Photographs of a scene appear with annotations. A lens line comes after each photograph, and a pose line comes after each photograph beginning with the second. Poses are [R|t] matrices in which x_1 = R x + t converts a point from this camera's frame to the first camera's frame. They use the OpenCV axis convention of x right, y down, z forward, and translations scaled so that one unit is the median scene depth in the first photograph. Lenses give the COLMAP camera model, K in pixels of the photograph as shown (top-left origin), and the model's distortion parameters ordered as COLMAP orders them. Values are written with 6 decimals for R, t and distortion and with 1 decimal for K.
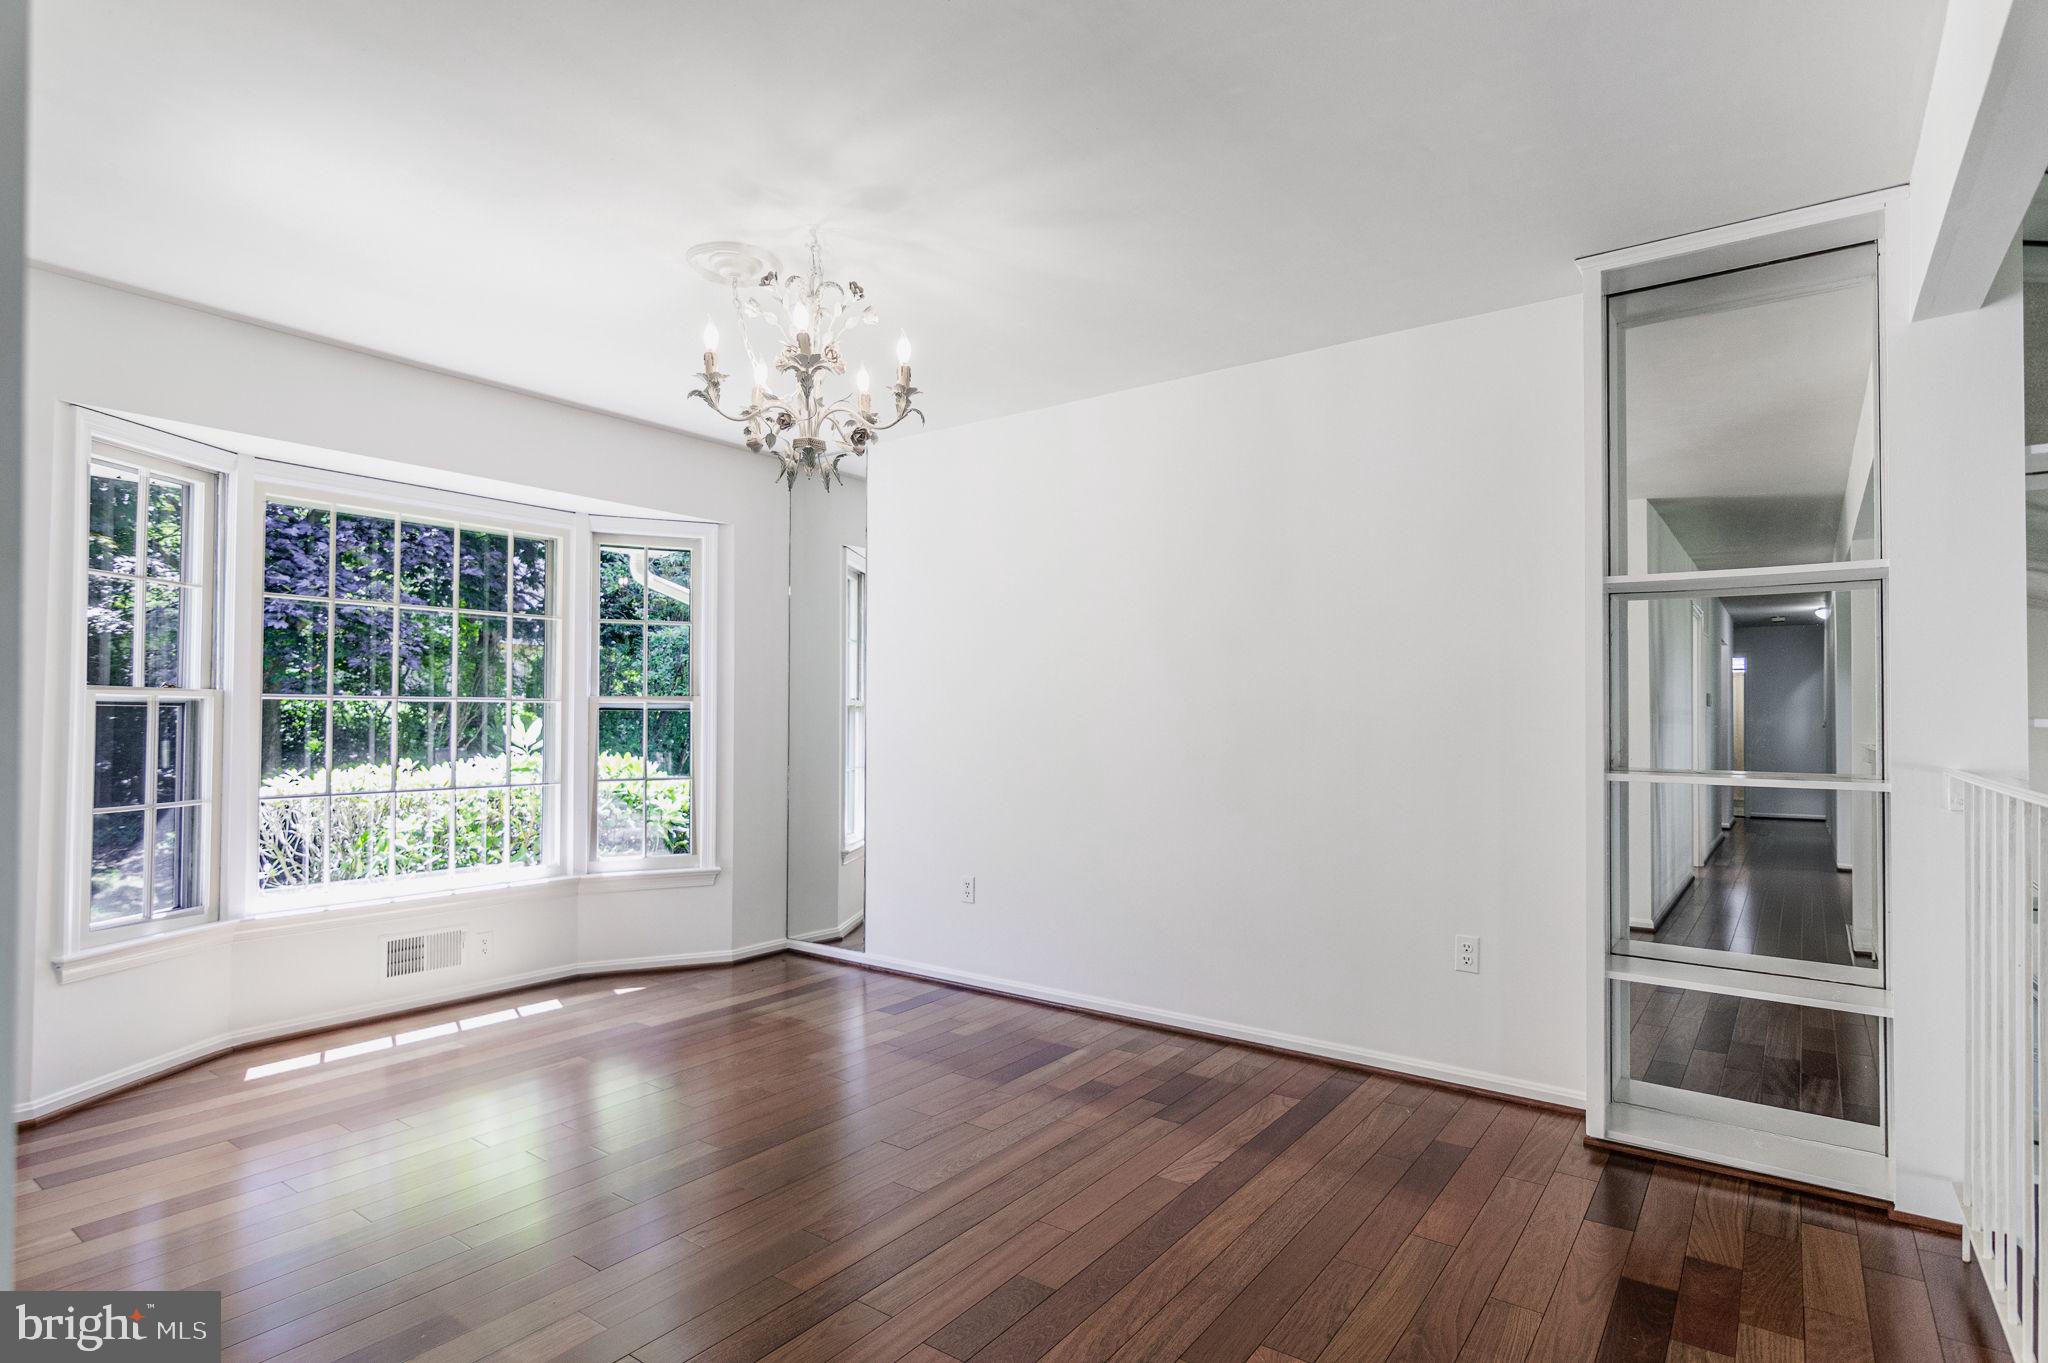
lens RADIAL K [[1035.1, 0, 1025.8], [0, 1035.1, 691.3], [0, 0, 1]] dist [-0.017030, 0.000397]
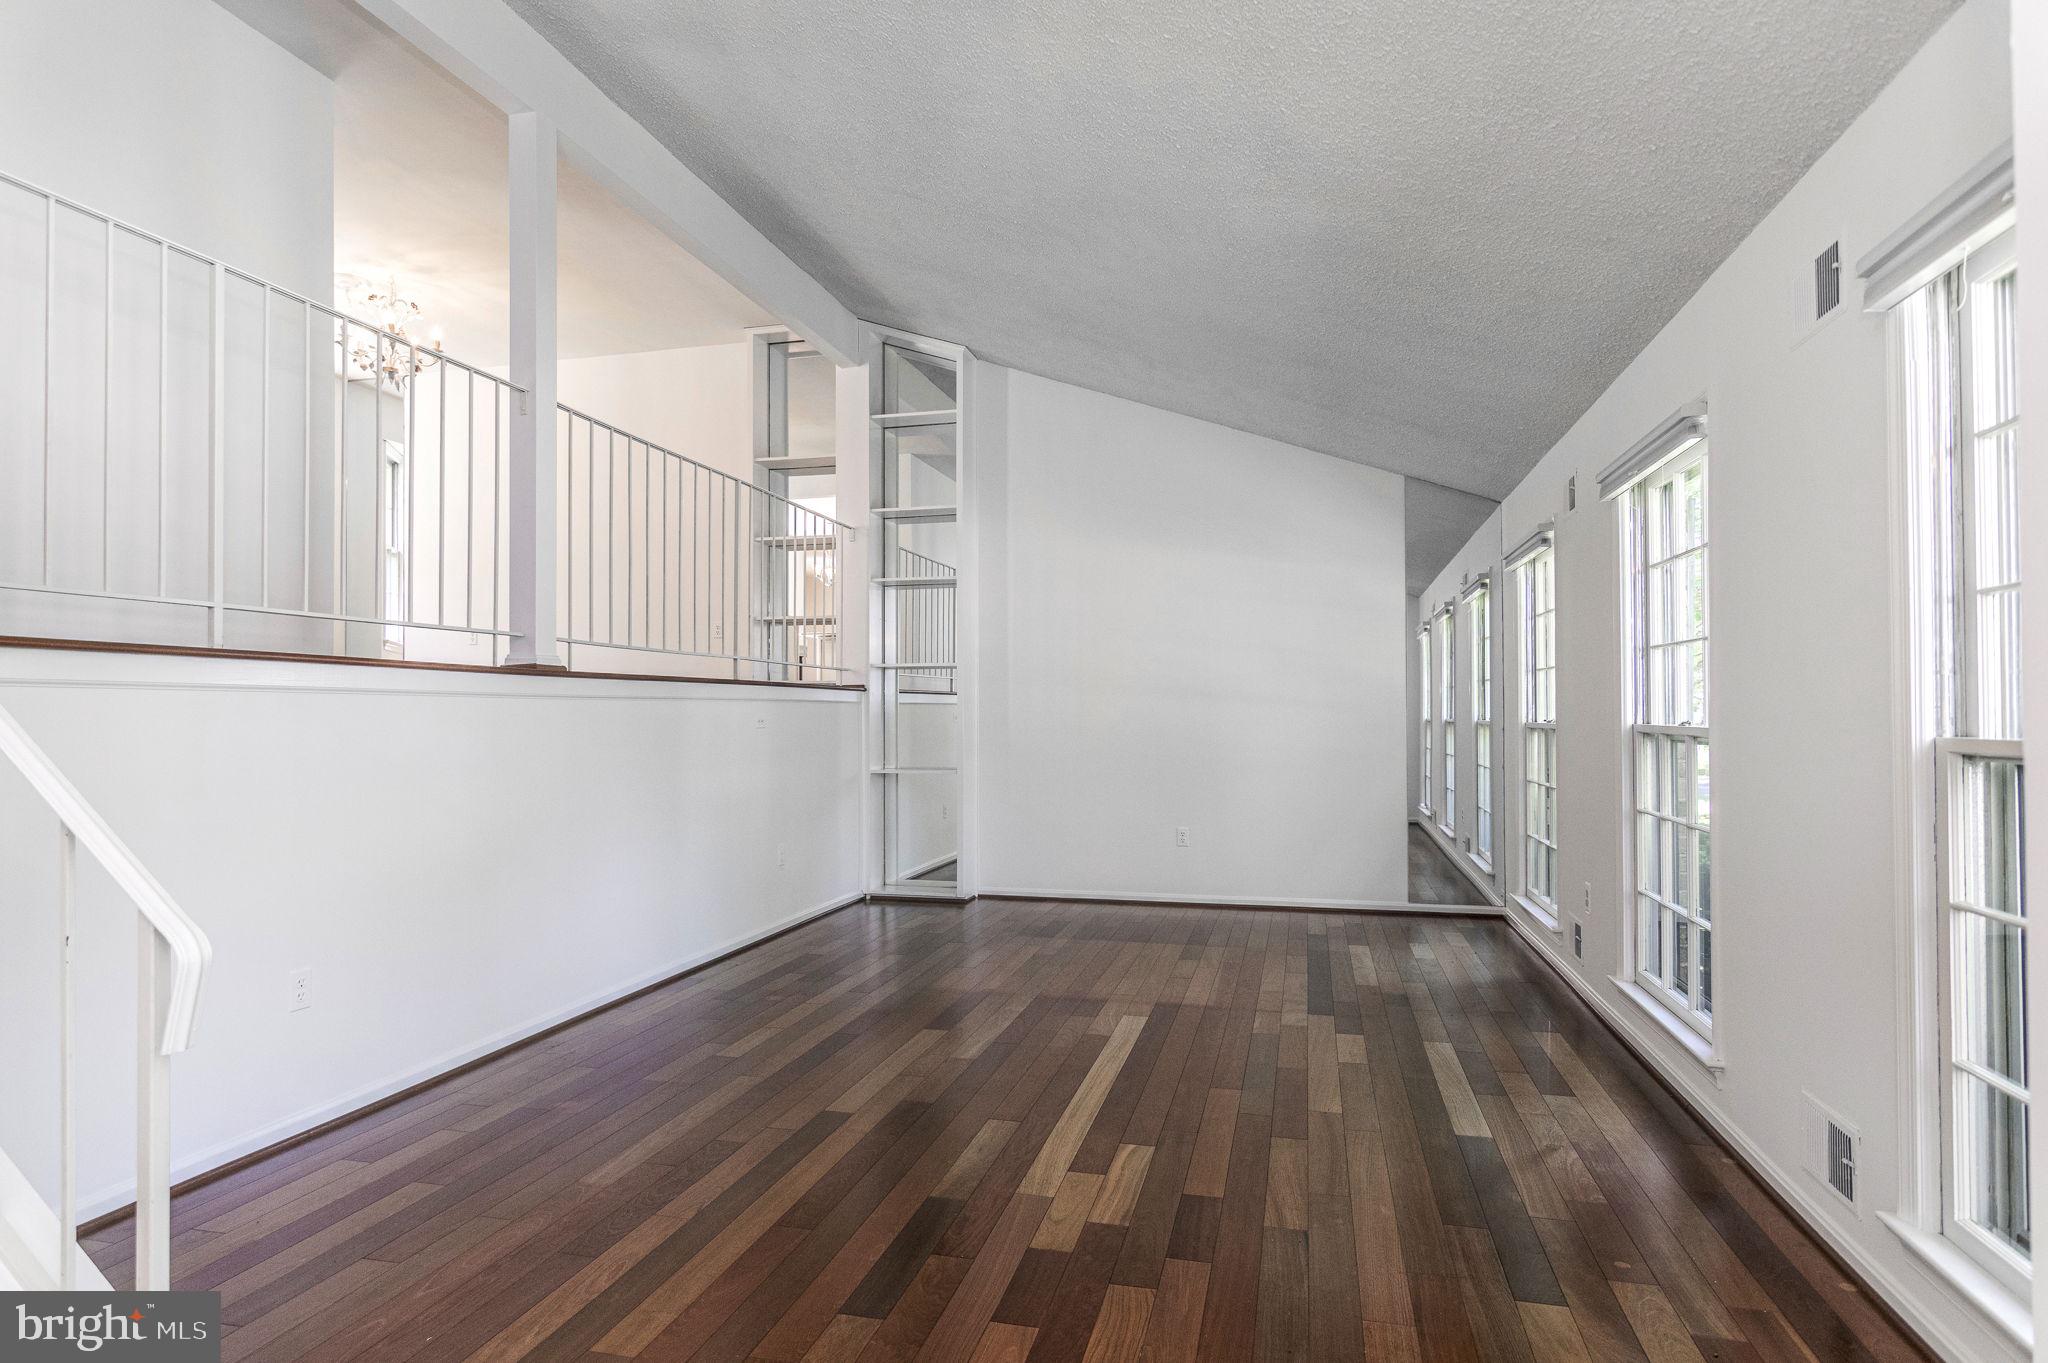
lens RADIAL K [[1122.4, 0, 1036.2], [0, 1122.4, 693.3], [0, 0, 1]] dist [0.006401, 0.000292]
pose [[0.925296, 0.001040, 0.379245, 0.110842], [-0.003730, 0.999973, 0.006360, 0.296873], [-0.379229, -0.007299, 0.925274, -1.204048]]
